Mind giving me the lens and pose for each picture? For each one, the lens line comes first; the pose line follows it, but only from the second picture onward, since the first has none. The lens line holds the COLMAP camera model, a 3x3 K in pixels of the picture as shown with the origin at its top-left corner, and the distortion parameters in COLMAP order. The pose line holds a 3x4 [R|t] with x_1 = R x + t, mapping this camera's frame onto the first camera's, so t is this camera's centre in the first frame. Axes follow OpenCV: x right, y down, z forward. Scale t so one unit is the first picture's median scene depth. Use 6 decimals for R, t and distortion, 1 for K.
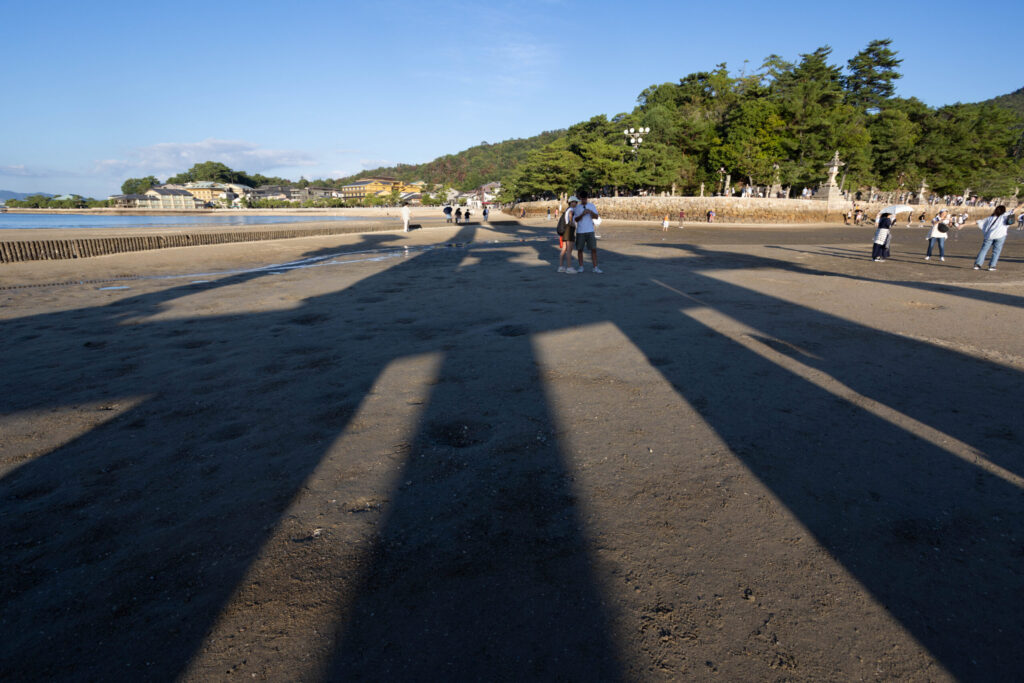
lens RADIAL K [[480.5, 0, 512.0], [0, 480.5, 341.5], [0, 0, 1]] dist [-0.001164, 0.001421]
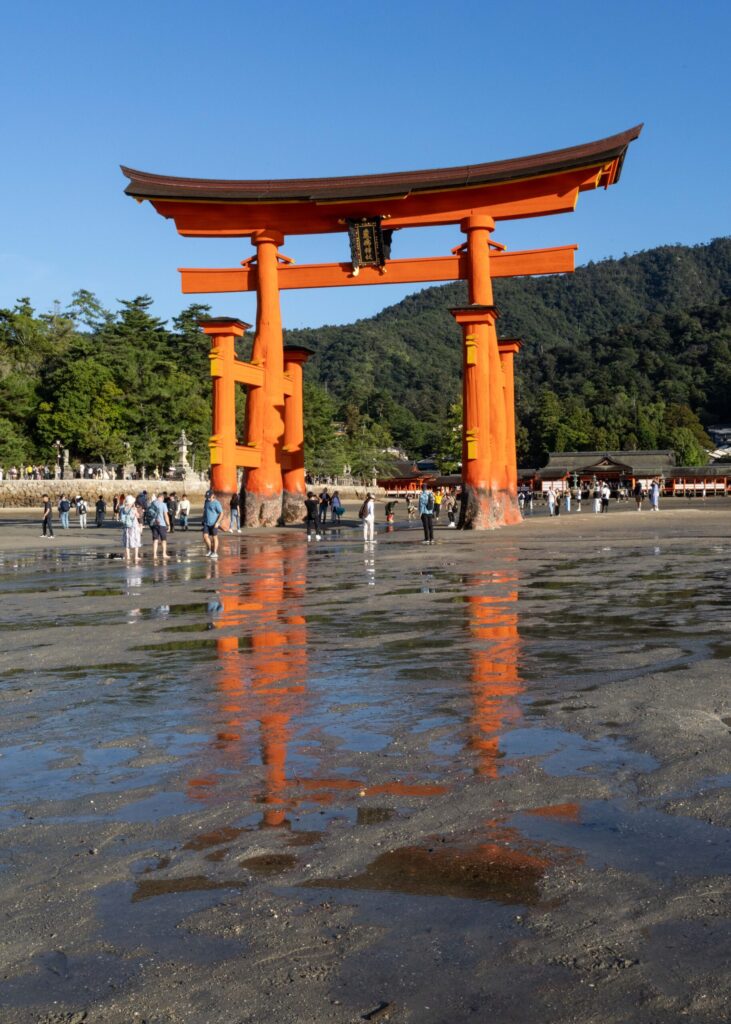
lens RADIAL K [[1136.4, 0, 365.5], [0, 1136.4, 512.0], [0, 0, 1]] dist [0.008599, 0.033985]
pose [[0.740714, -0.030388, 0.671133, -0.441512], [0.194492, 0.965898, -0.170922, 0.163621], [-0.643052, 0.257134, 0.721364, -0.628686]]
